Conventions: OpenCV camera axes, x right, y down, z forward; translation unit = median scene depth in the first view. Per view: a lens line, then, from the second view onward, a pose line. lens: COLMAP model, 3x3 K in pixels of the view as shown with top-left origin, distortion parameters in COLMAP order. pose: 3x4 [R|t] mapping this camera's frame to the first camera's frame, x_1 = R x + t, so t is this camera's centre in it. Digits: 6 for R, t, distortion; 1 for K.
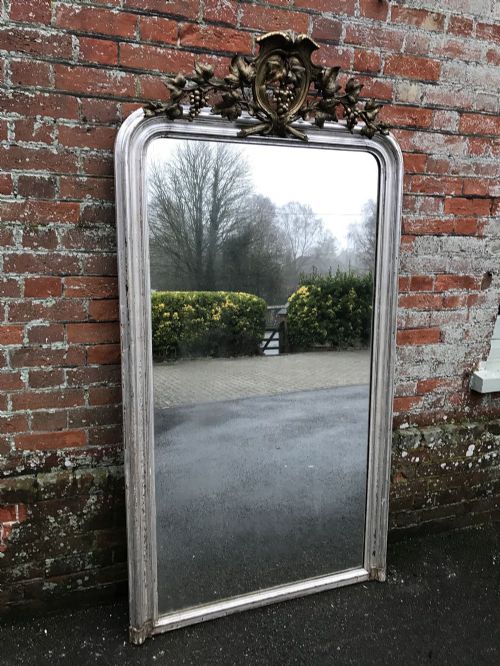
lens RADIAL K [[610.7, 0, 202.7], [0, 610.7, 333.7], [0, 0, 1]] dist [-0.003564, 0.004637]
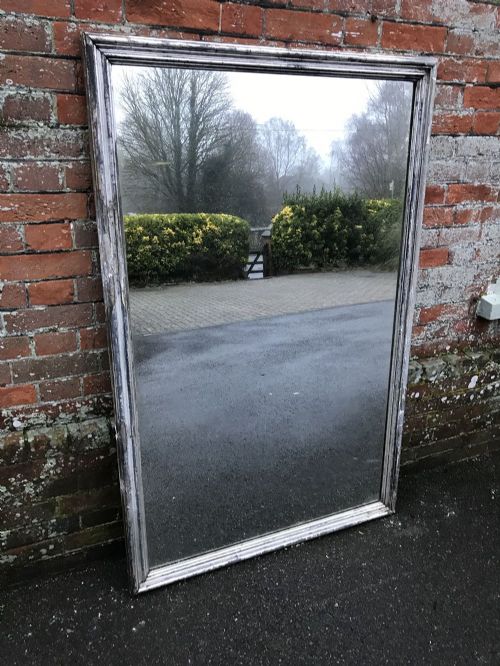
lens RADIAL K [[469.7, 0, 213.0], [0, 469.7, 325.6], [0, 0, 1]] dist [0.004238, 0.000243]
pose [[0.999081, -0.031152, 0.029423, 0.029488], [0.026117, 0.987054, 0.158251, -0.014537], [-0.033972, -0.157337, 0.986961, 0.330392]]
